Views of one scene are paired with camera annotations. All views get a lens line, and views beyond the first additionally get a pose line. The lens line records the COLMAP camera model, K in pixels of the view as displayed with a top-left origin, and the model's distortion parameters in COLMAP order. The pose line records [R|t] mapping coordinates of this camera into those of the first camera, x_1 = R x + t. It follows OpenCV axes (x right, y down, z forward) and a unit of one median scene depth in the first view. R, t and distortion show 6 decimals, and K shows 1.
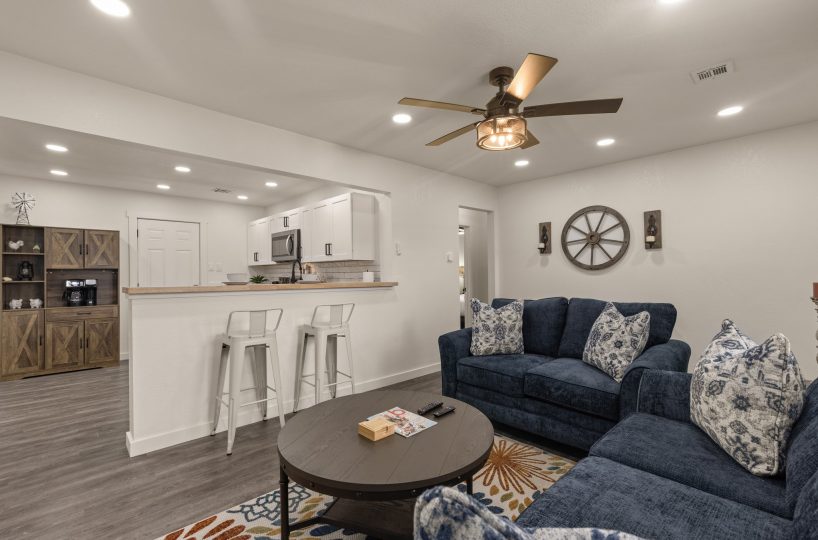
lens RADIAL K [[365.4, 0, 407.6], [0, 365.4, 274.1], [0, 0, 1]] dist [0.002610, 0.000328]
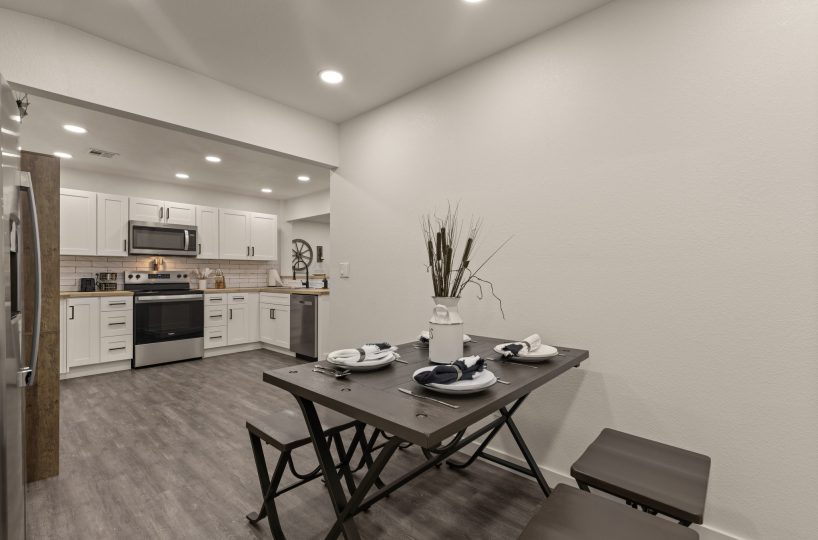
lens RADIAL K [[365.4, 0, 407.6], [0, 365.4, 274.1], [0, 0, 1]] dist [0.002610, 0.000328]
pose [[-0.090331, 0.007501, 0.995884, -1.500575], [0.008229, 0.999943, -0.006786, 0.027168], [-0.995878, 0.007582, -0.090388, 0.543722]]
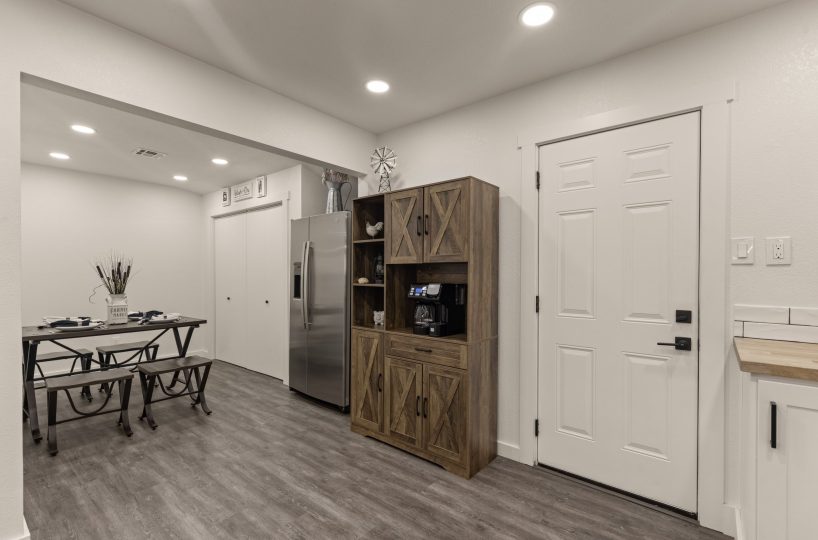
lens RADIAL K [[365.4, 0, 407.6], [0, 365.4, 274.1], [0, 0, 1]] dist [0.002610, 0.000328]
pose [[0.144950, 0.007536, -0.989410, -0.391867], [-0.008115, 0.999946, 0.006428, -0.002105], [0.989406, 0.007097, 0.145003, 0.934249]]
